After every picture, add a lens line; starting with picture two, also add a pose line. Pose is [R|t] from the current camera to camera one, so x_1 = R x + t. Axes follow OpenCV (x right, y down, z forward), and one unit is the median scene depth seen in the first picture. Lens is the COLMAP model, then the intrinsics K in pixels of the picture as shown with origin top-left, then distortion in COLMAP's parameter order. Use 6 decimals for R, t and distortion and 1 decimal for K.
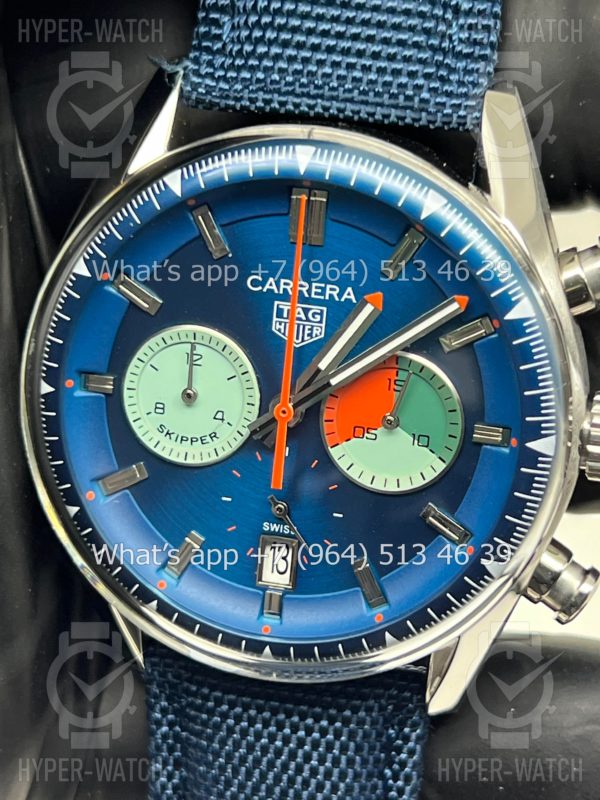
lens RADIAL K [[1857.1, 0, 302.5], [0, 1857.1, 393.2], [0, 0, 1]] dist [0.057928, 0.000000]
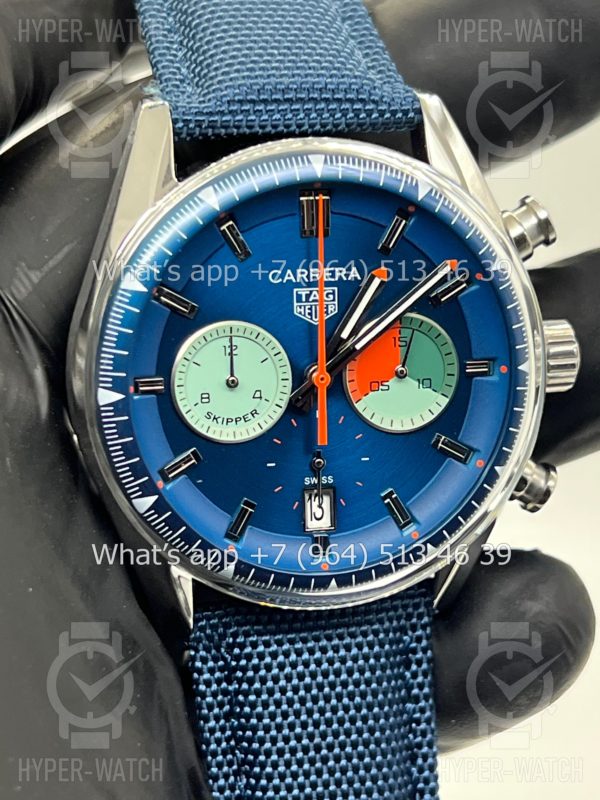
lens RADIAL K [[1857.1, 0, 272.3], [0, 1857.1, 398.5], [0, 0, 1]] dist [0.057928, 0.000000]
pose [[0.898633, -0.170914, 0.404038, -0.516477], [0.186427, 0.982468, 0.000960, 0.015303], [-0.397119, 0.074461, 0.914742, -0.073665]]
